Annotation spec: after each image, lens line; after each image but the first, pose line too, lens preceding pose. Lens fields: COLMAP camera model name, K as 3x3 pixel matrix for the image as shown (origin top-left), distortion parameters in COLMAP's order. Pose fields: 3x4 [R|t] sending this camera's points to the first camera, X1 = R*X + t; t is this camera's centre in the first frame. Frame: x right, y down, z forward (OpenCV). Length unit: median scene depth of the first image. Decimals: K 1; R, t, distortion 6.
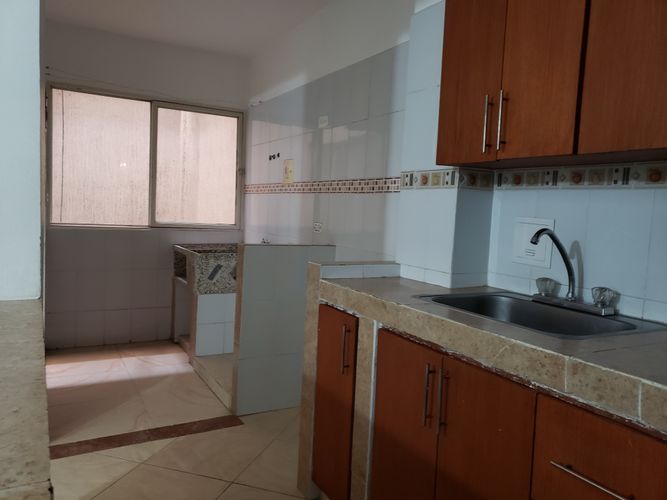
lens RADIAL K [[513.8, 0, 324.3], [0, 513.8, 246.5], [0, 0, 1]] dist [0.090895, -0.100804]
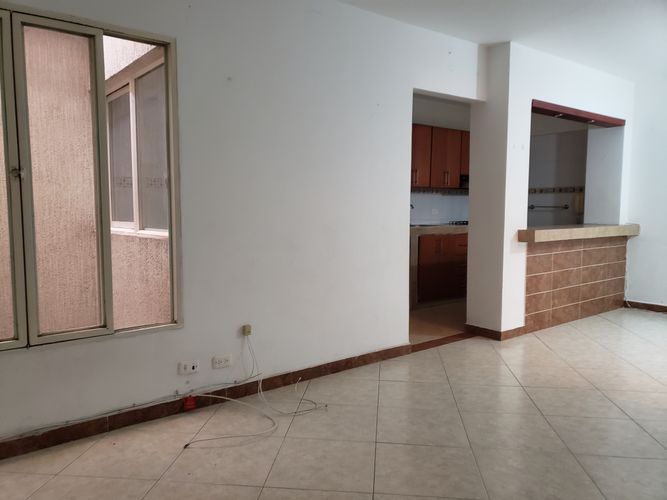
lens RADIAL K [[521.4, 0, 333.5], [0, 521.4, 250.0], [0, 0, 1]] dist [0.052451, -0.004301]
pose [[-0.183620, -0.126614, 0.974809, -2.032993], [0.065804, 0.987862, 0.140705, -0.174990], [-0.980792, 0.089982, -0.173060, 1.406361]]
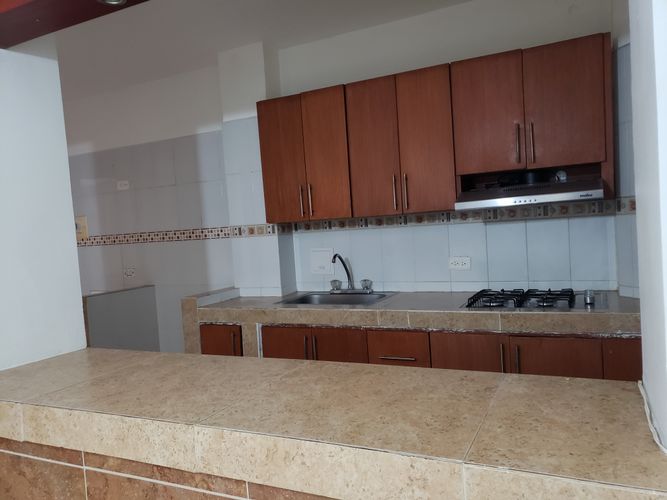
lens RADIAL K [[519.8, 0, 332.9], [0, 519.8, 253.6], [0, 0, 1]] dist [0.094417, -0.103957]
pose [[0.811514, -0.133957, 0.568772, -0.409723], [0.148753, 0.988660, 0.020609, -0.047489], [-0.565082, 0.067882, 0.822237, -0.337053]]
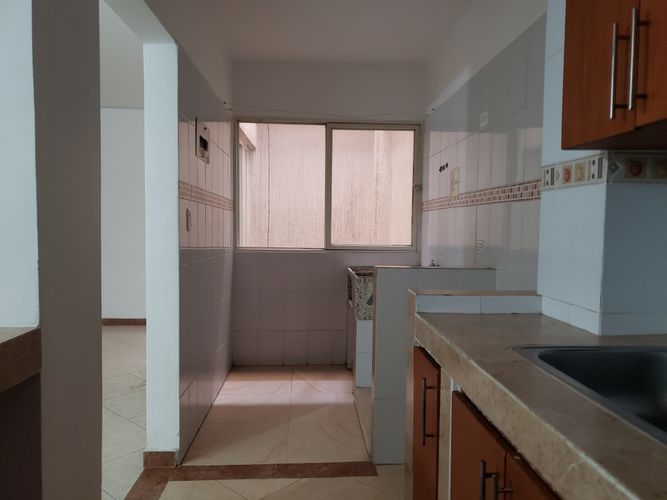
lens RADIAL K [[512.4, 0, 333.5], [0, 512.4, 250.0], [0, 0, 1]] dist [0.081195, -0.099551]
pose [[0.902312, -0.014161, -0.430850, 0.171861], [-0.001115, 0.999380, -0.035182, -0.003052], [0.431081, 0.032225, 0.901737, 0.196882]]
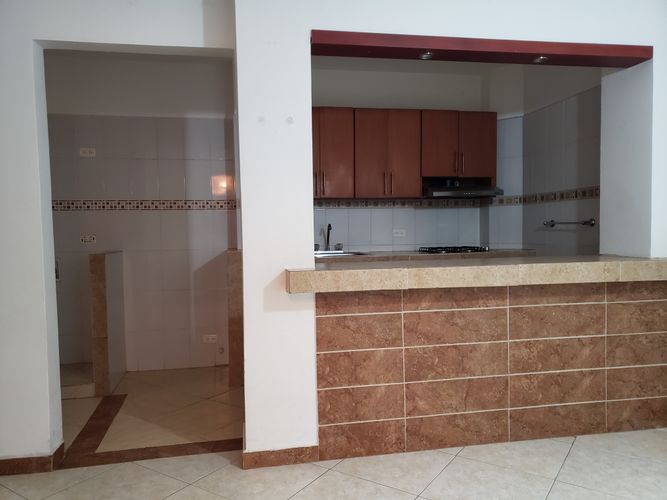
lens RADIAL K [[519.8, 0, 332.9], [0, 519.8, 253.6], [0, 0, 1]] dist [0.094417, -0.103957]
pose [[0.293354, -0.099907, 0.950769, -1.317151], [0.102728, 0.992060, 0.072550, -0.044995], [-0.950469, 0.076388, 0.301288, 0.121480]]
